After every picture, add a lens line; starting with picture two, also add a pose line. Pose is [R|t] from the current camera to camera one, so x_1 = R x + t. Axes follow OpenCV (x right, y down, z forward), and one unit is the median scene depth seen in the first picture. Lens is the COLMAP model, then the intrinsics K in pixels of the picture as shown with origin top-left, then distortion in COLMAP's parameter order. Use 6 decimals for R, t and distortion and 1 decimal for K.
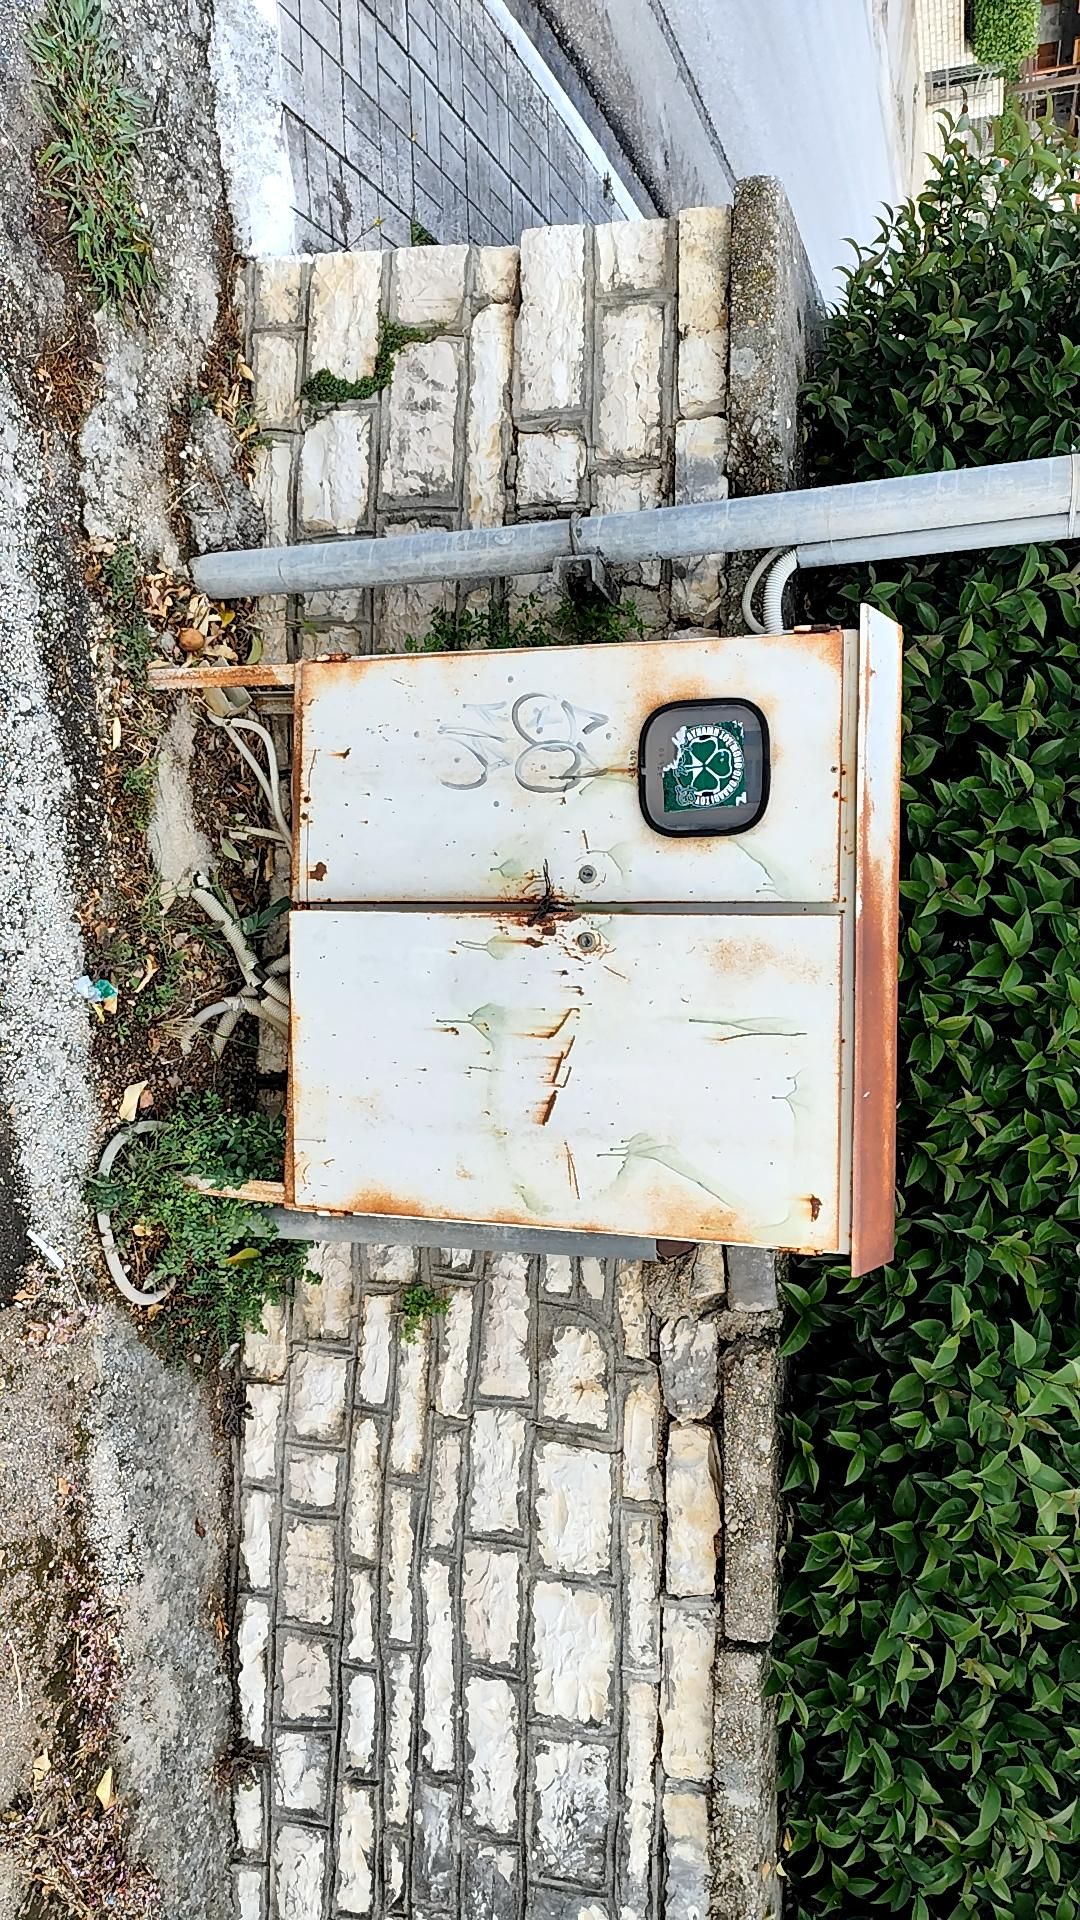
lens RADIAL K [[1377.3, 0, 542.6], [0, 1377.3, 1001.5], [0, 0, 1]] dist [0.000070, -0.011373]
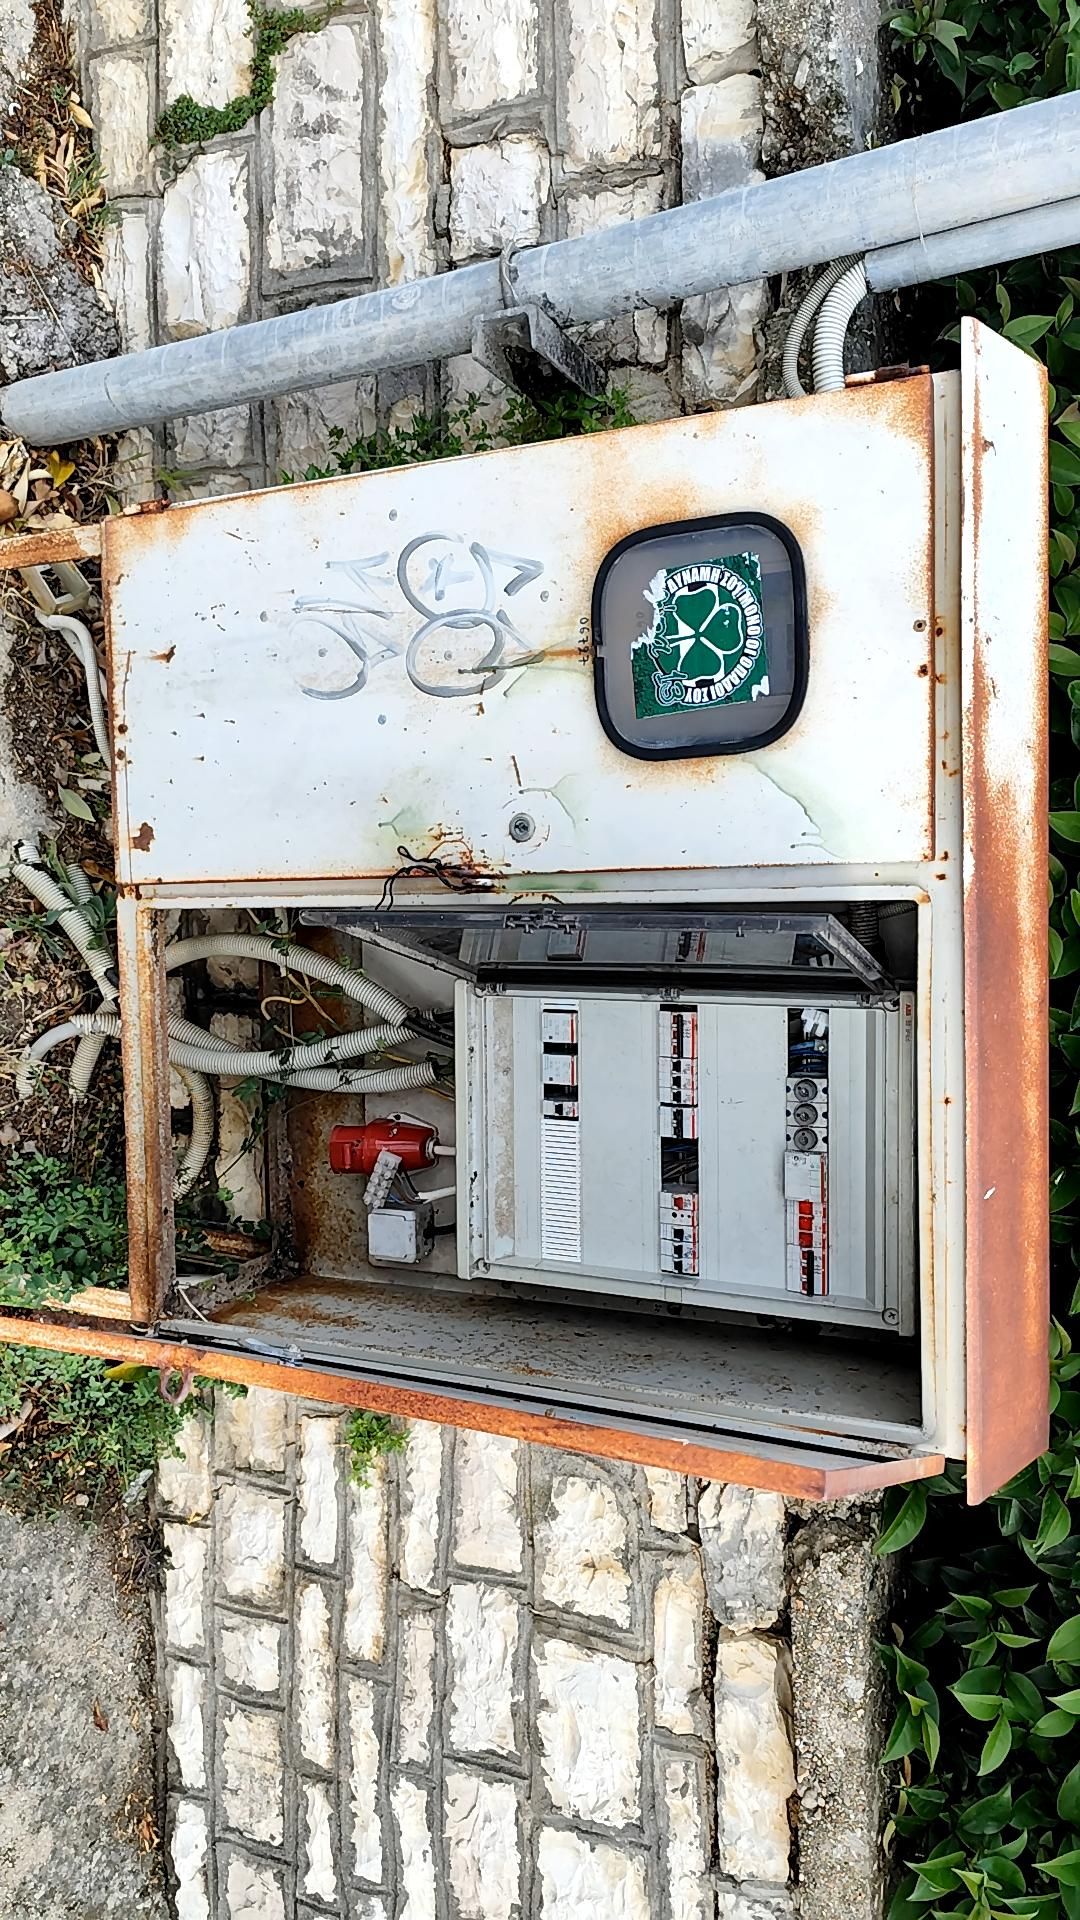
lens RADIAL K [[1377.3, 0, 542.6], [0, 1377.3, 1001.5], [0, 0, 1]] dist [0.000070, -0.011373]
pose [[0.989529, -0.026305, -0.141920, 0.108957], [0.034676, 0.997781, 0.056842, -0.042200], [0.140110, -0.061168, 0.988245, 0.332814]]
